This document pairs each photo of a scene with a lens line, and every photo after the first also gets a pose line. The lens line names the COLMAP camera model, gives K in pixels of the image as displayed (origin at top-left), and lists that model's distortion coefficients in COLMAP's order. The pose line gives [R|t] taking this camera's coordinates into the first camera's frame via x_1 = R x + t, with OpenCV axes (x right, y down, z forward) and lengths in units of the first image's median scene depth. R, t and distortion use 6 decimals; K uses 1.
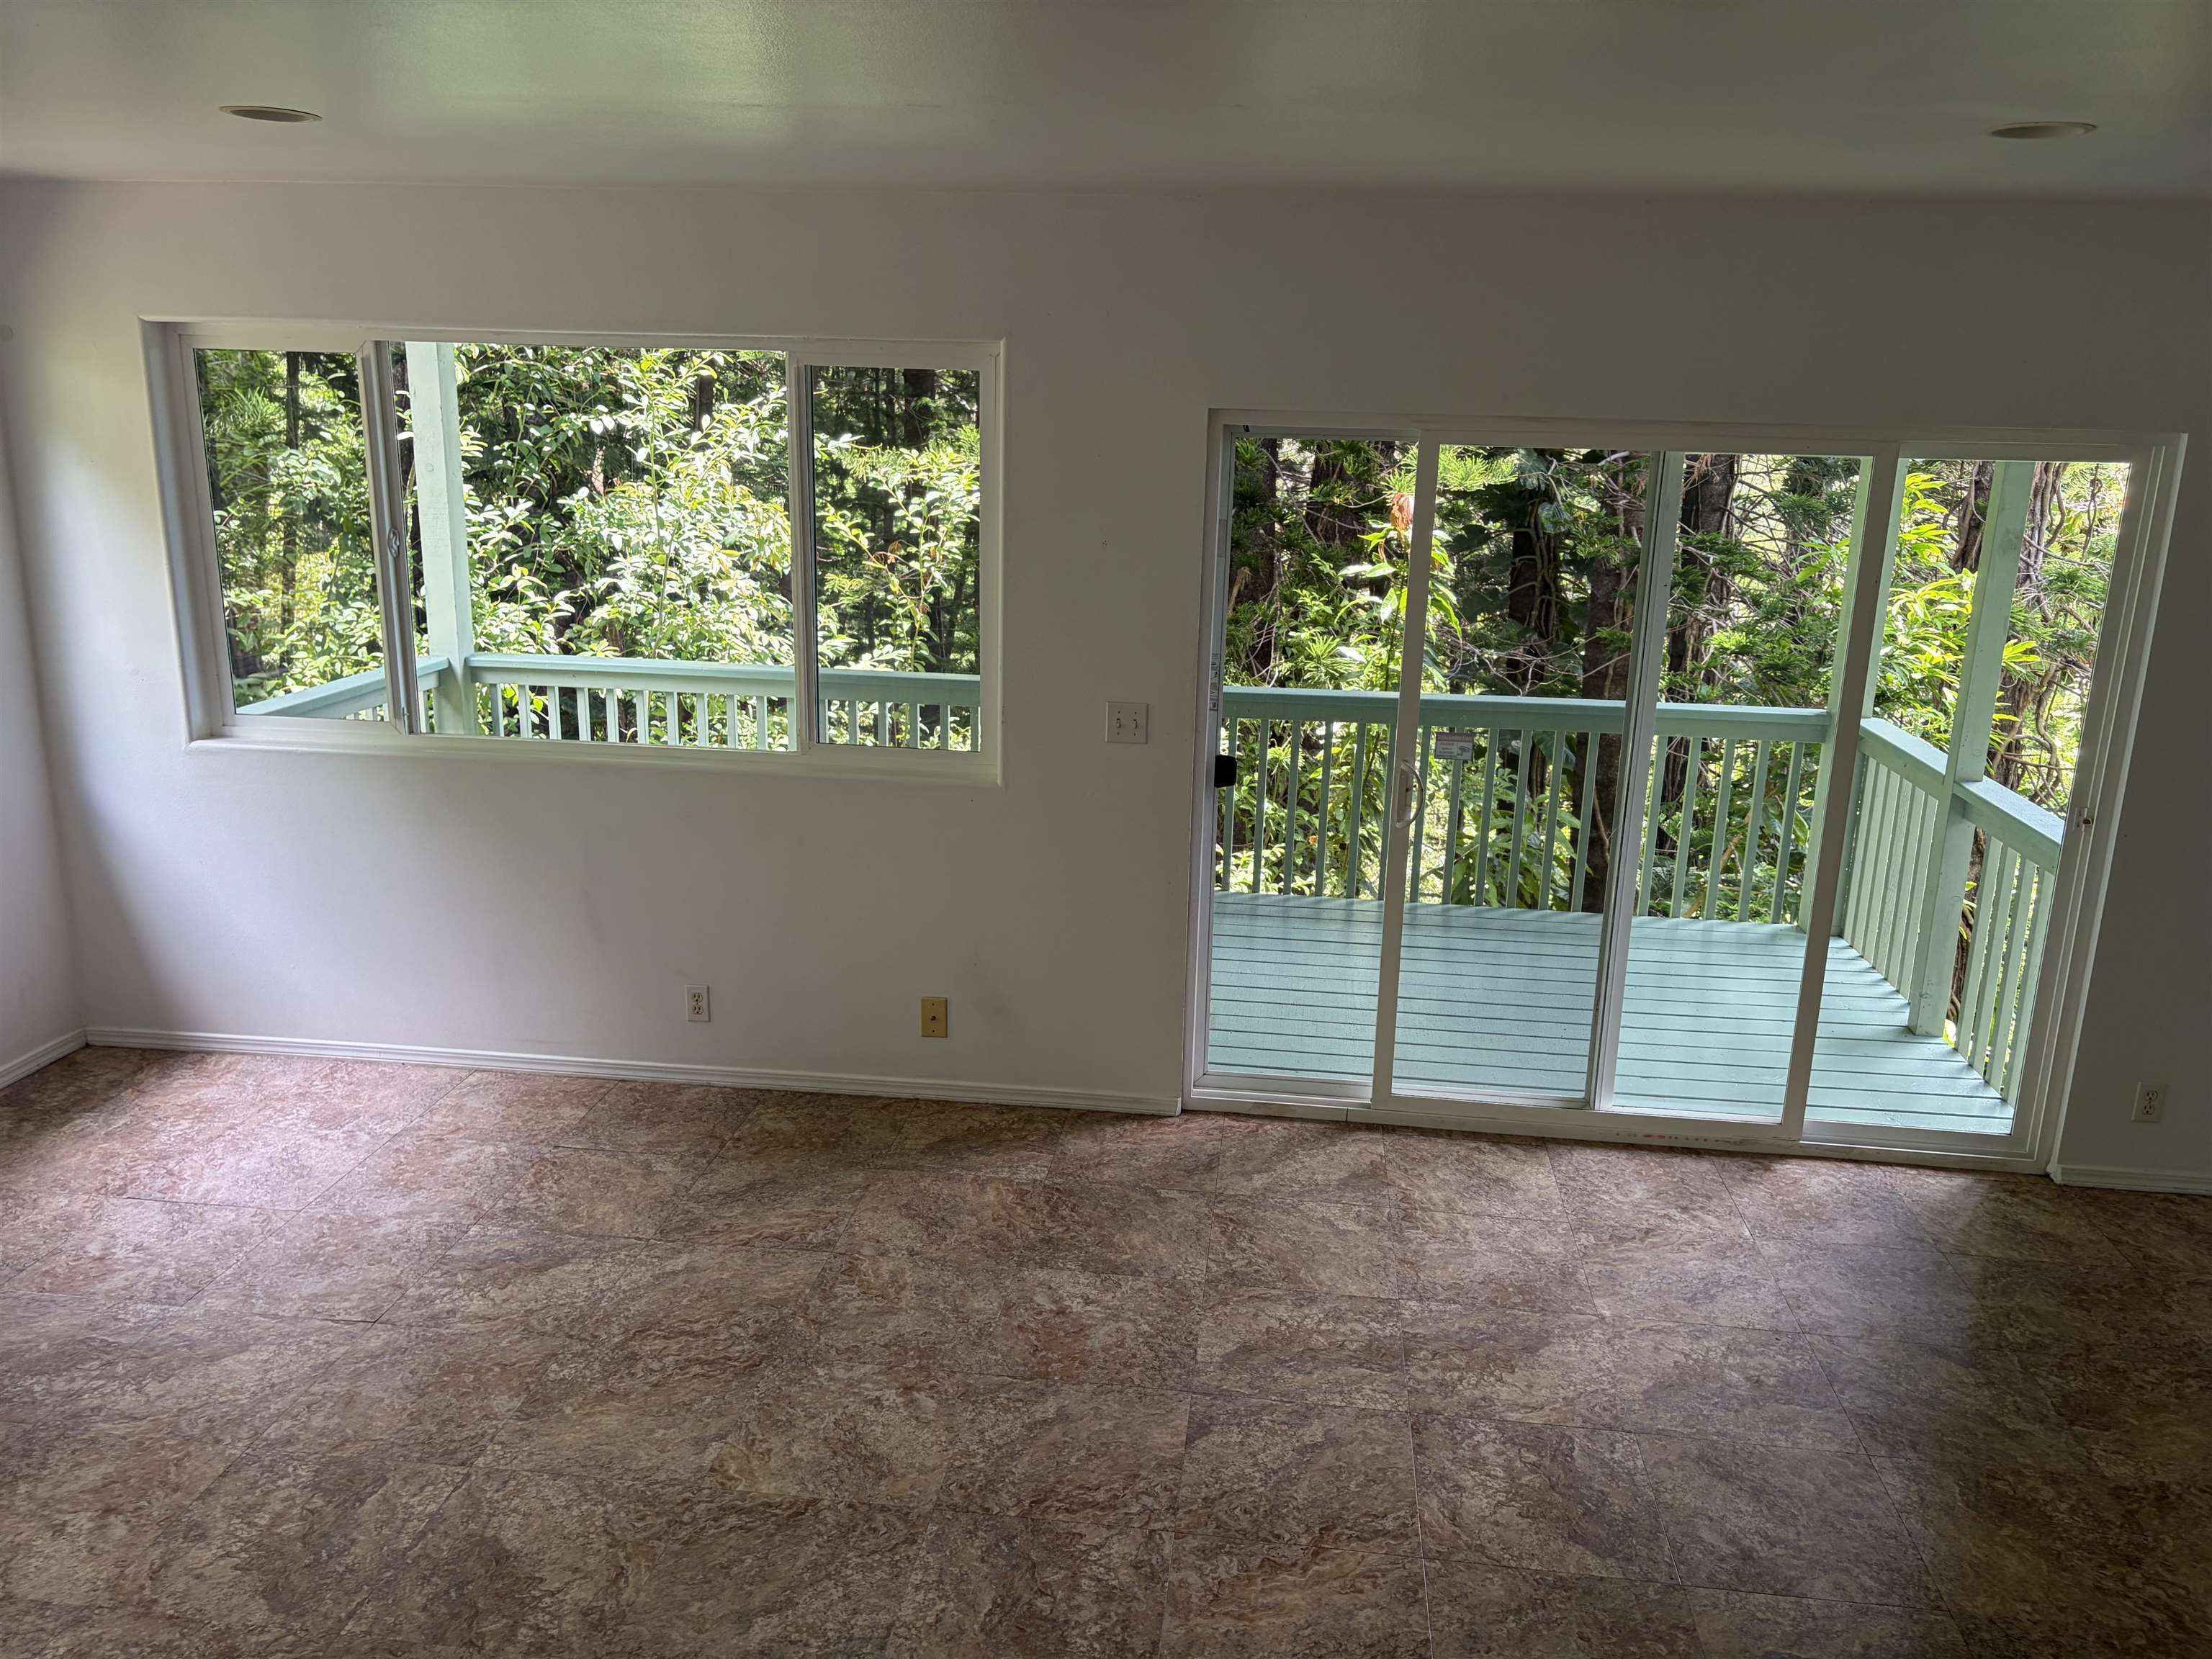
lens RADIAL K [[1666.1, 0, 1106.0], [0, 1666.1, 829.5], [0, 0, 1]] dist [0.014634, 0.015061]
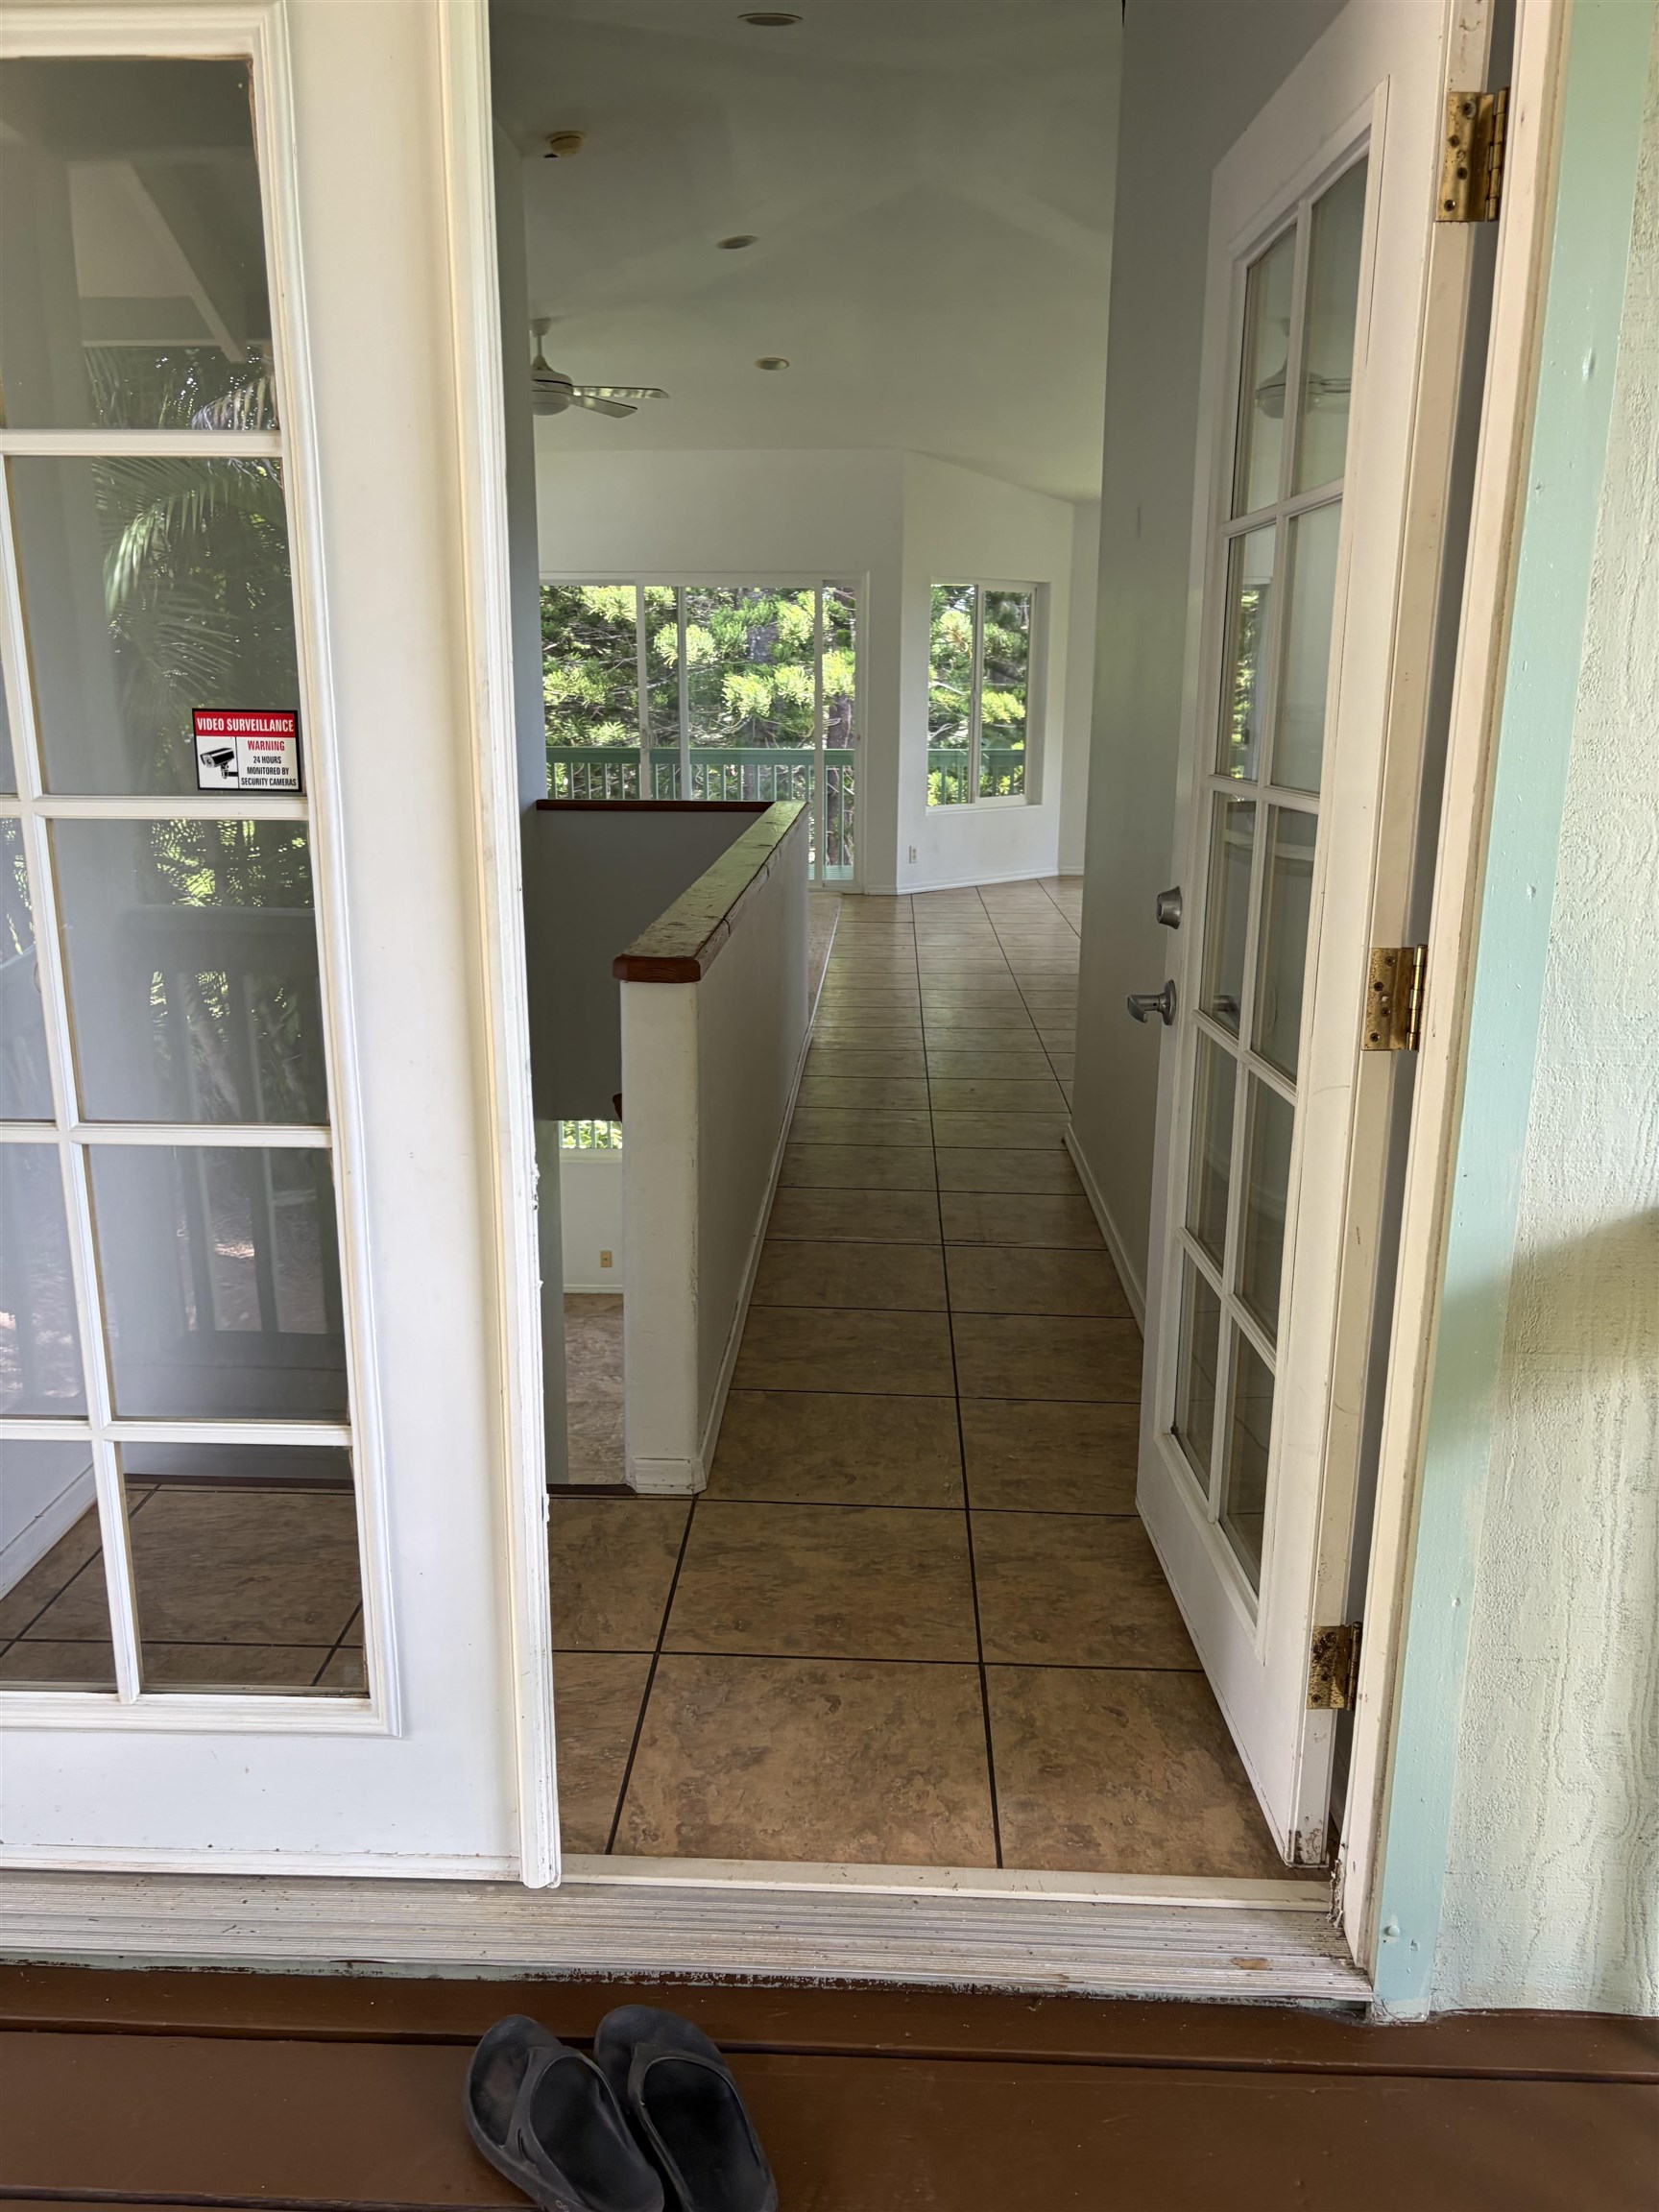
lens RADIAL K [[1666.1, 0, 832.5], [0, 1666.1, 1116.7], [0, 0, 1]] dist [0.014634, 0.015061]
pose [[0.996299, -0.035962, 0.078074, 0.047415], [0.035769, 0.999353, 0.003879, -0.100177], [-0.078163, -0.001072, 0.996940, -1.576225]]
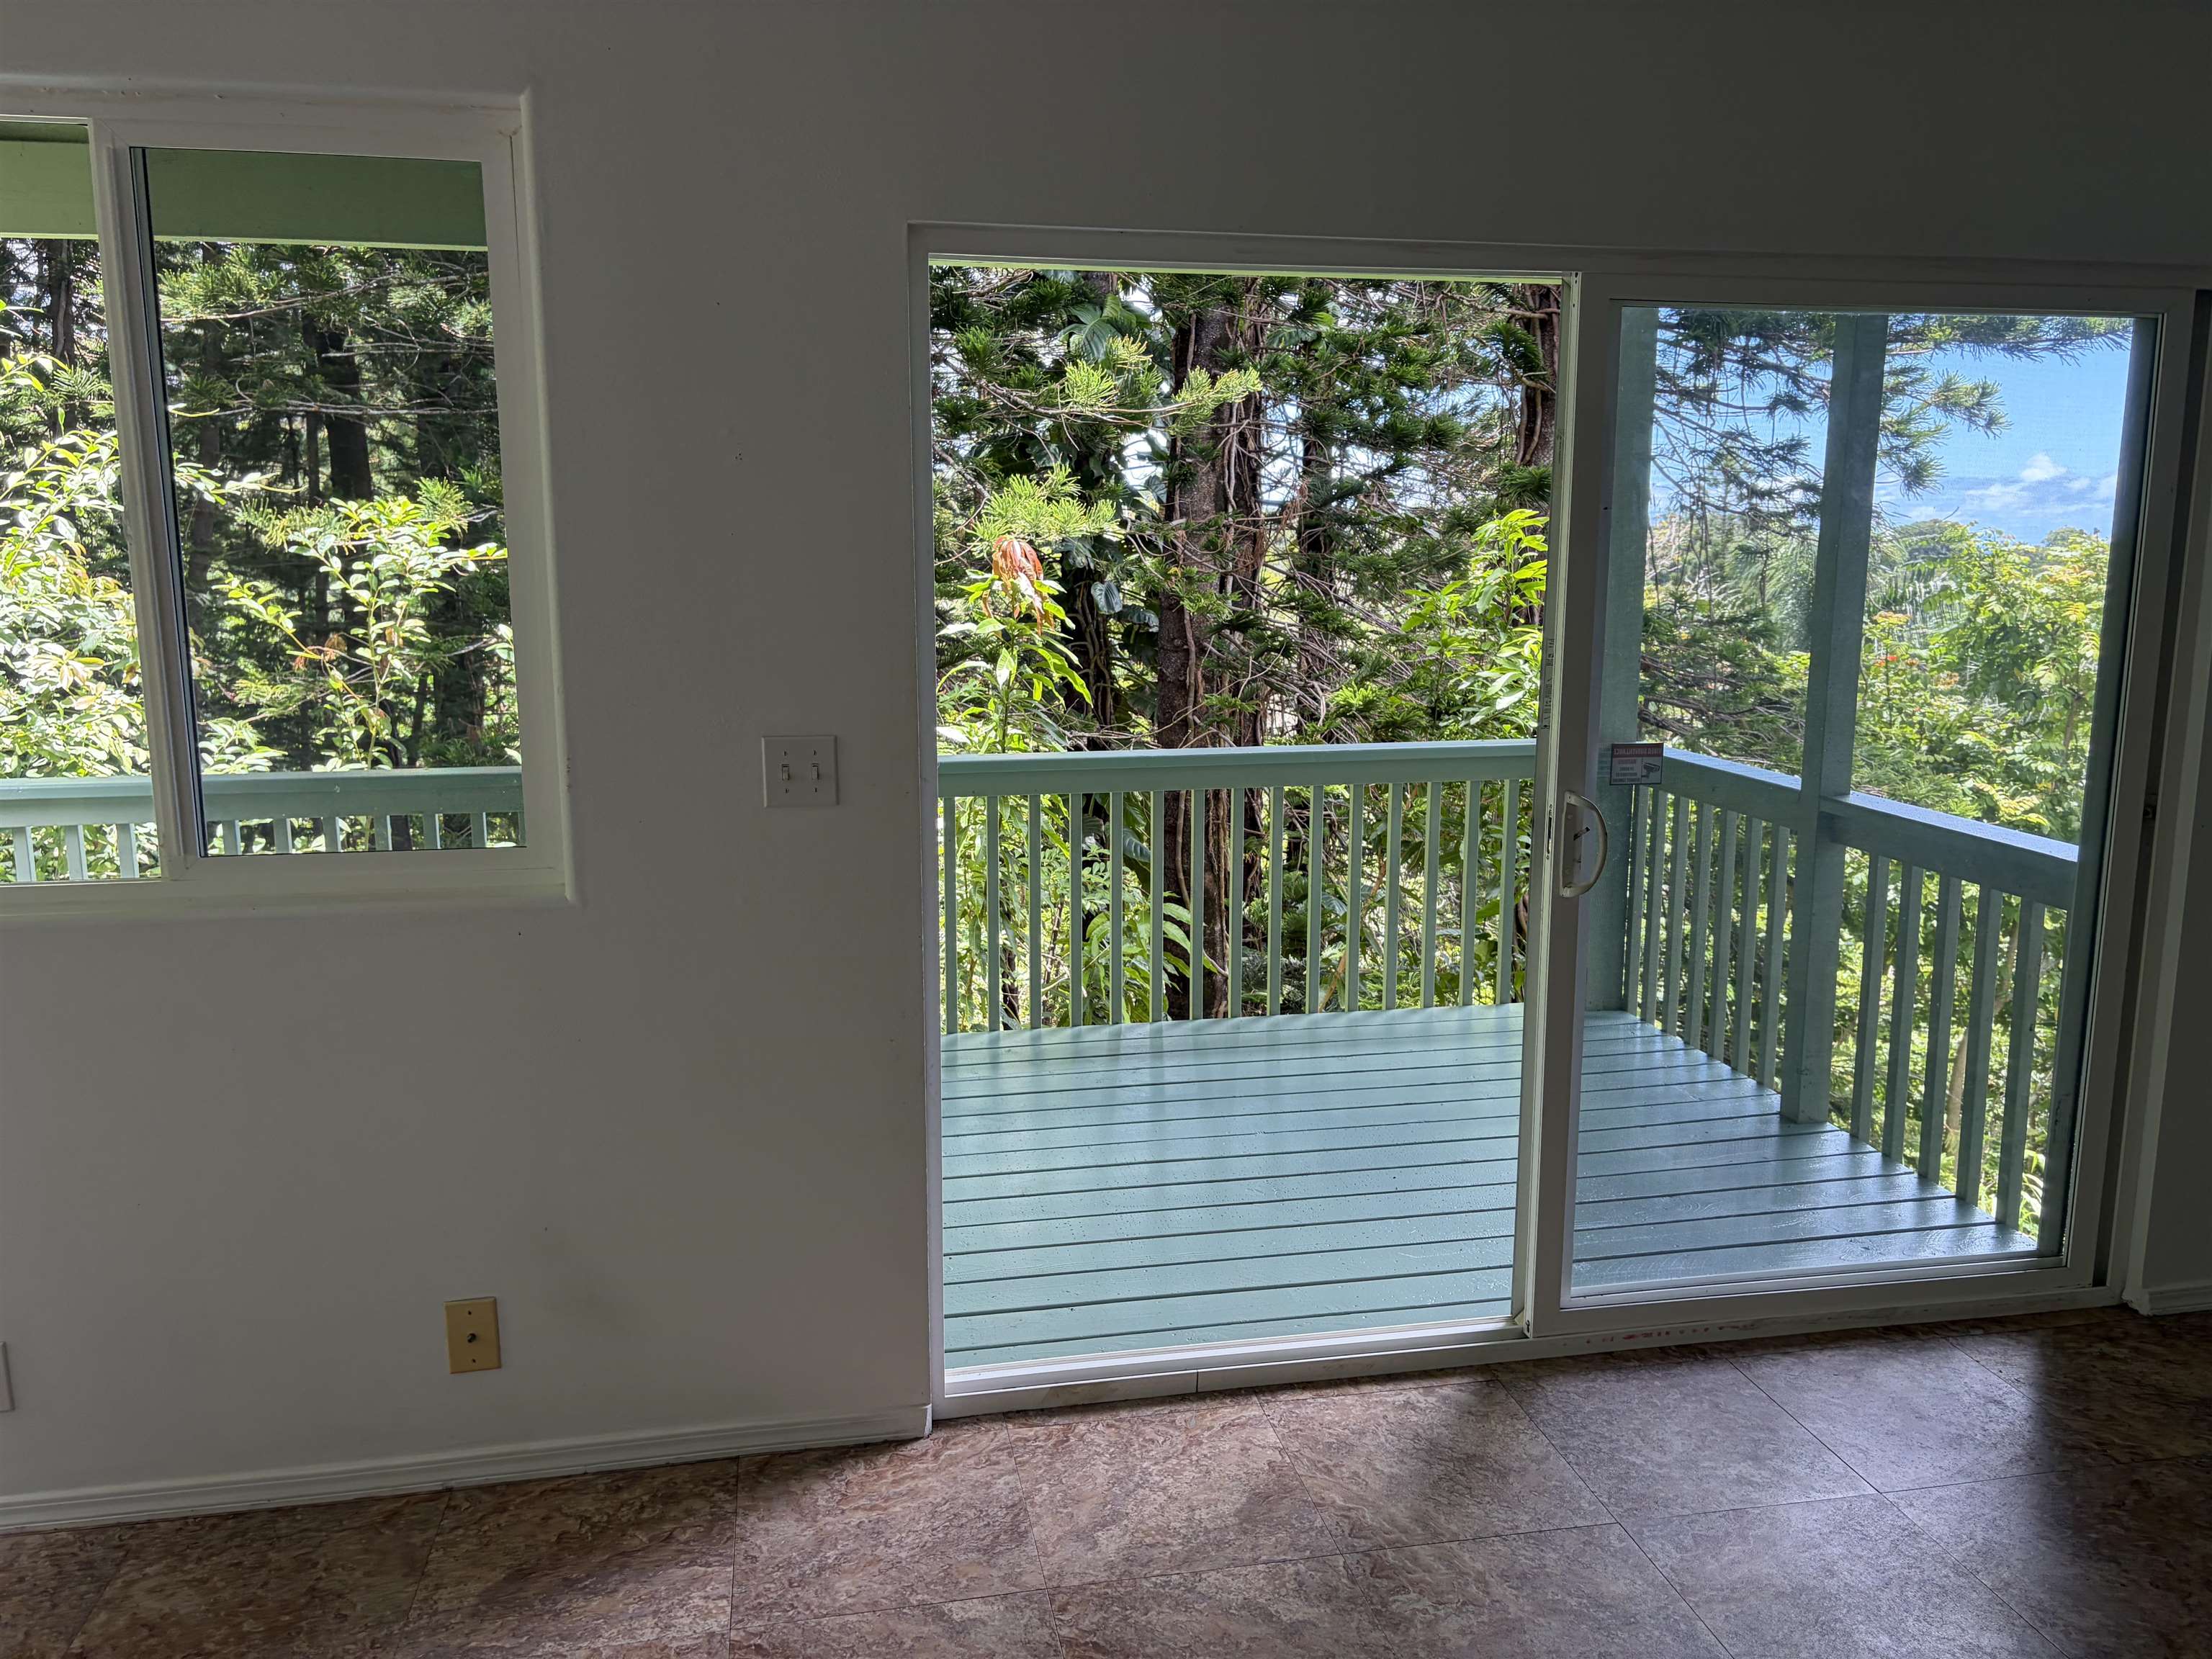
lens RADIAL K [[1638.0, 0, 1106.0], [0, 1638.0, 829.5], [0, 0, 1]] dist [0.058002, -0.095012]
pose [[0.949932, -0.074599, 0.303420, -0.064641], [0.098659, 0.993014, -0.064733, 0.003866], [-0.296471, 0.091427, 0.950656, 0.453613]]
